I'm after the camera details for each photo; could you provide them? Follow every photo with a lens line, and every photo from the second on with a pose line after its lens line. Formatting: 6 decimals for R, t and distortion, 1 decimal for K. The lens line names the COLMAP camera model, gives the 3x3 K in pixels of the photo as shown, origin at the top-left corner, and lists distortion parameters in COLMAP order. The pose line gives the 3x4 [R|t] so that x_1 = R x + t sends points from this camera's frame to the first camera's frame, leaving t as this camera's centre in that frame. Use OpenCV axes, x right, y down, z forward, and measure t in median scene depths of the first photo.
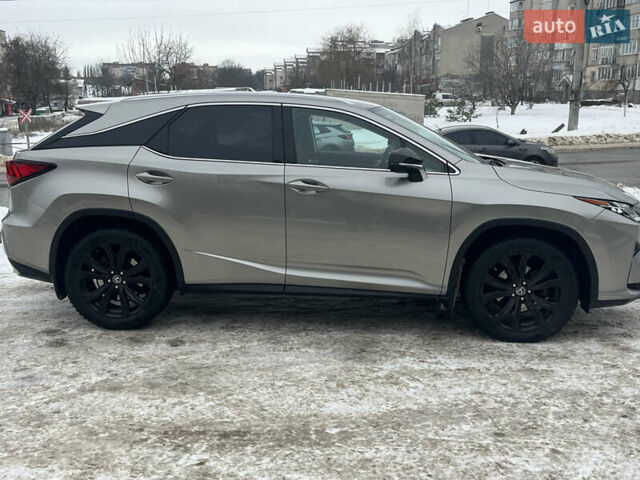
lens RADIAL K [[773.4, 0, 320.0], [0, 773.4, 240.0], [0, 0, 1]] dist [0.018722, -0.011993]
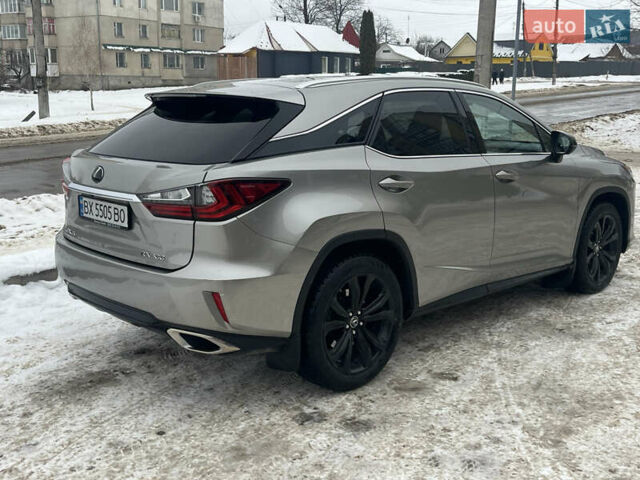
lens RADIAL K [[773.4, 0, 320.0], [0, 773.4, 240.0], [0, 0, 1]] dist [0.018722, -0.011993]
pose [[0.623679, -0.148752, 0.767397, -0.861036], [0.135755, 0.987420, 0.081071, -0.095854], [-0.769802, 0.053615, 0.636027, 0.543060]]
